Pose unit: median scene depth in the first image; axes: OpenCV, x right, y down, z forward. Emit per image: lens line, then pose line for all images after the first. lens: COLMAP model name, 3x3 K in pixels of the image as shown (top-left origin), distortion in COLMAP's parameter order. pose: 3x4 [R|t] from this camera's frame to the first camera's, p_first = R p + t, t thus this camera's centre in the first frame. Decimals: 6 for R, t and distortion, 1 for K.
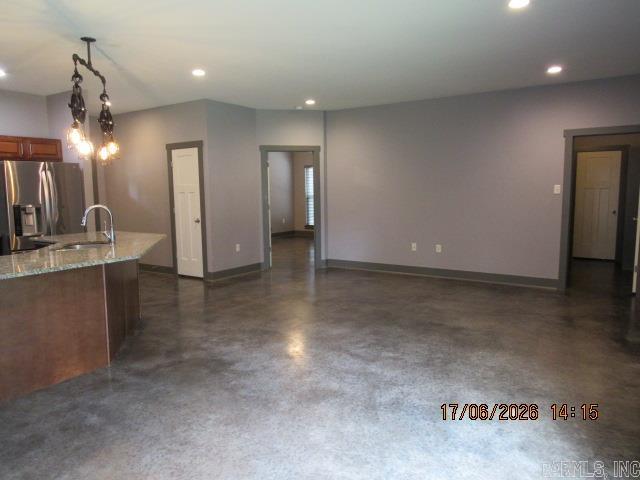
lens RADIAL K [[460.8, 0, 317.1], [0, 460.8, 239.5], [0, 0, 1]] dist [-0.023173, 0.003743]
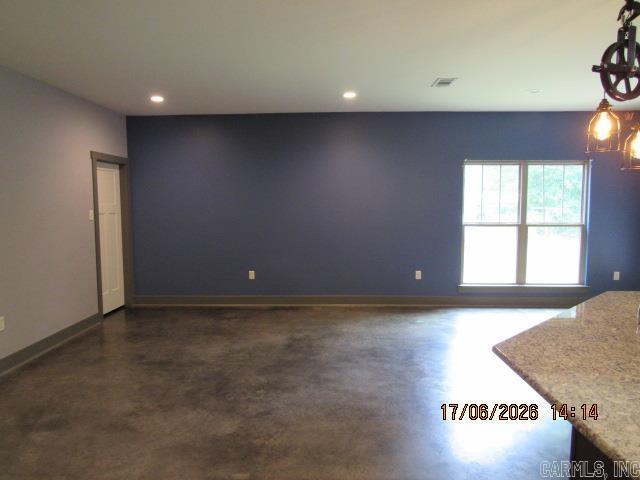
lens RADIAL K [[460.8, 0, 317.1], [0, 460.8, 239.5], [0, 0, 1]] dist [-0.023173, 0.003743]
pose [[-0.527491, -0.061879, 0.847304, -0.594814], [0.101938, 0.985528, 0.135435, -0.171970], [-0.843423, 0.157813, -0.513549, 1.368641]]
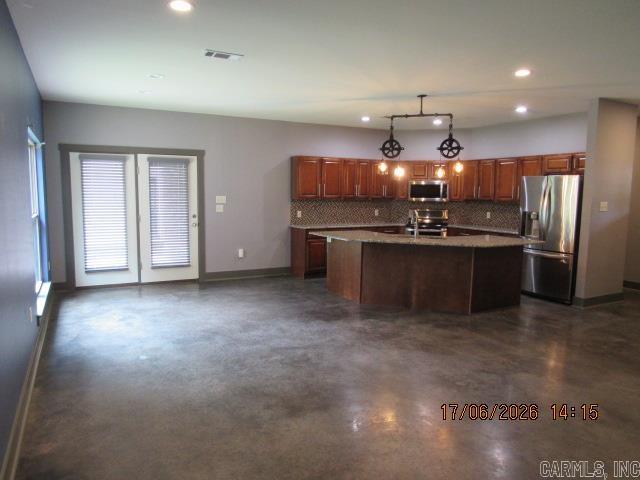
lens RADIAL K [[460.8, 0, 317.1], [0, 460.8, 239.5], [0, 0, 1]] dist [-0.023173, 0.003743]
pose [[-0.485678, 0.096256, -0.868822, 0.798312], [-0.103241, 0.980646, 0.166357, -0.164243], [0.868020, 0.170494, -0.466340, 1.207108]]
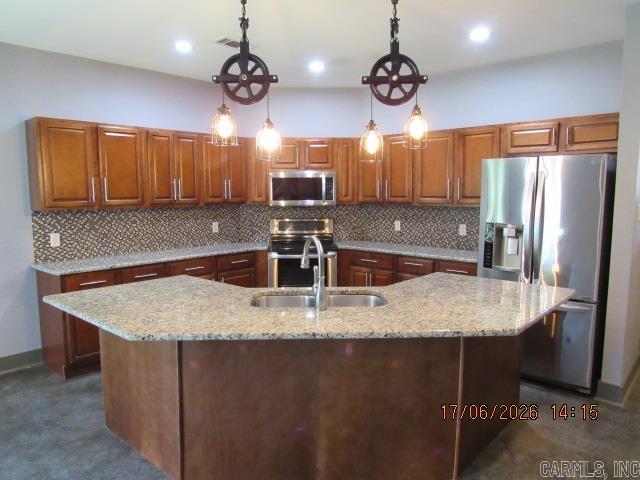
lens RADIAL K [[460.8, 0, 317.1], [0, 460.8, 239.5], [0, 0, 1]] dist [-0.023173, 0.003743]
pose [[-0.161434, 0.116162, -0.980023, 0.073365], [-0.104611, 0.985440, 0.134036, -0.126702], [0.981323, 0.124159, -0.146931, 0.924592]]
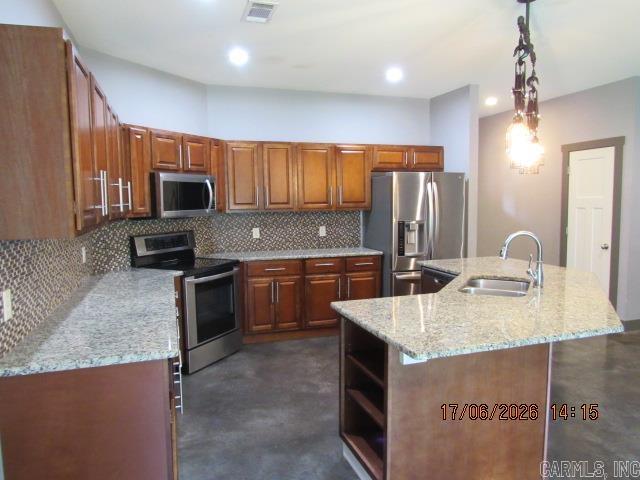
lens RADIAL K [[460.8, 0, 317.1], [0, 460.8, 239.5], [0, 0, 1]] dist [-0.023173, 0.003743]
pose [[0.779102, 0.060478, -0.623973, -0.240097], [-0.069229, 0.997548, 0.010246, -0.040214], [0.623063, 0.035214, 0.781379, 0.207659]]
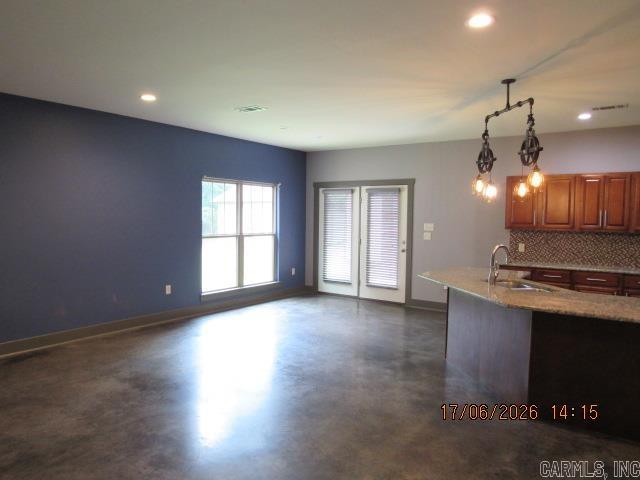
lens RADIAL K [[460.8, 0, 317.1], [0, 460.8, 239.5], [0, 0, 1]] dist [-0.023173, 0.003743]
pose [[-0.999555, -0.004968, 0.029404, -0.087591], [-0.000116, 0.986665, 0.162765, -0.212493], [-0.029820, 0.162689, -0.986227, 1.702619]]
